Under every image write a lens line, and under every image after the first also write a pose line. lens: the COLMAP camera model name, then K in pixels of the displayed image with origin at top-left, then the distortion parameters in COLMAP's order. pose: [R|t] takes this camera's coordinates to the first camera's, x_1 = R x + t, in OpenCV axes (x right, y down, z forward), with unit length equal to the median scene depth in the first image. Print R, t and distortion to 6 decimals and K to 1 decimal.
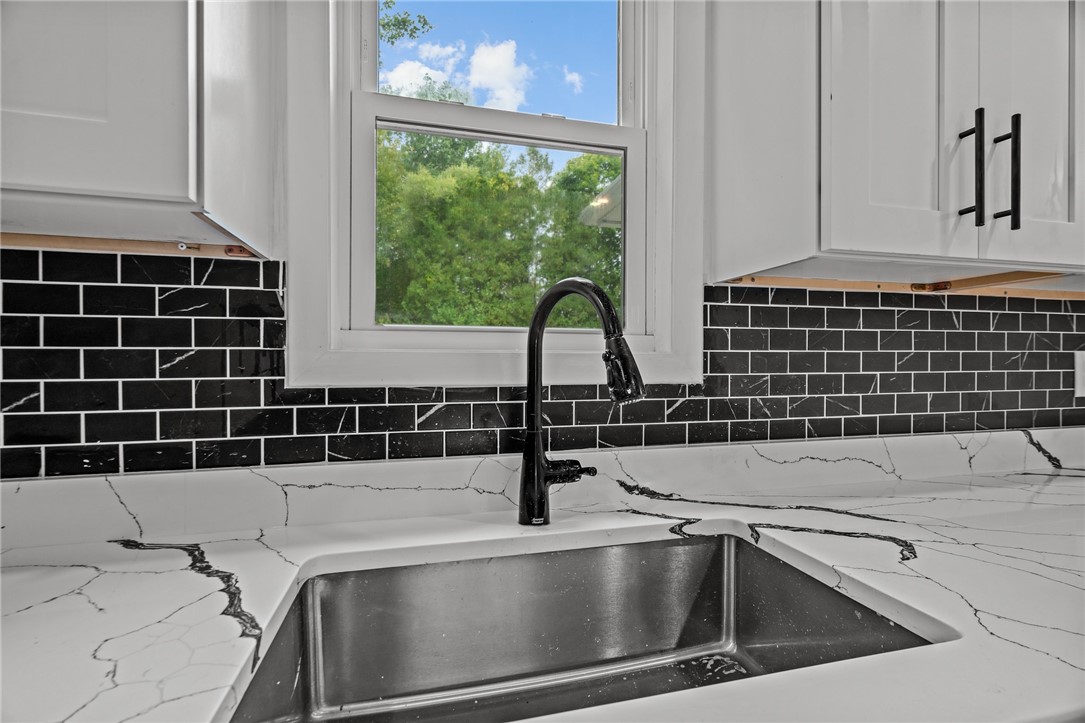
lens RADIAL K [[497.3, 0, 546.8], [0, 497.3, 334.1], [0, 0, 1]] dist [0.000486, 0.000116]
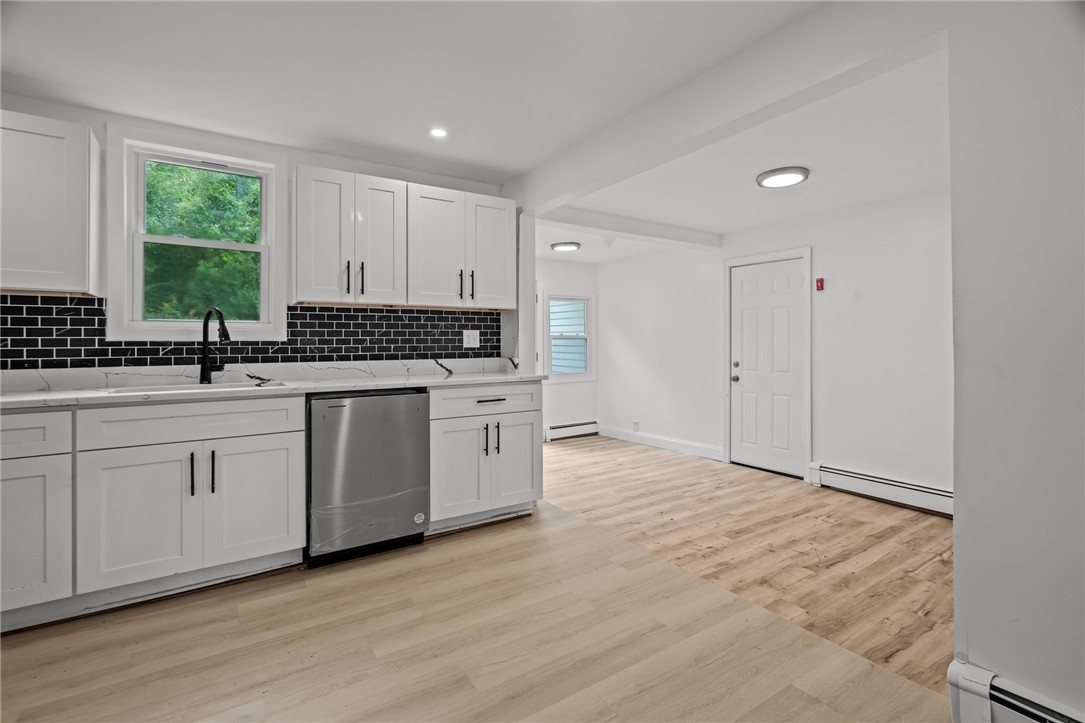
lens RADIAL K [[497.3, 0, 546.8], [0, 497.3, 334.1], [0, 0, 1]] dist [0.000486, 0.000116]
pose [[0.946257, -0.000046, 0.323415, 0.906581], [-0.009987, 0.999519, 0.029361, -0.040294], [-0.323261, -0.031013, 0.945802, -2.407252]]
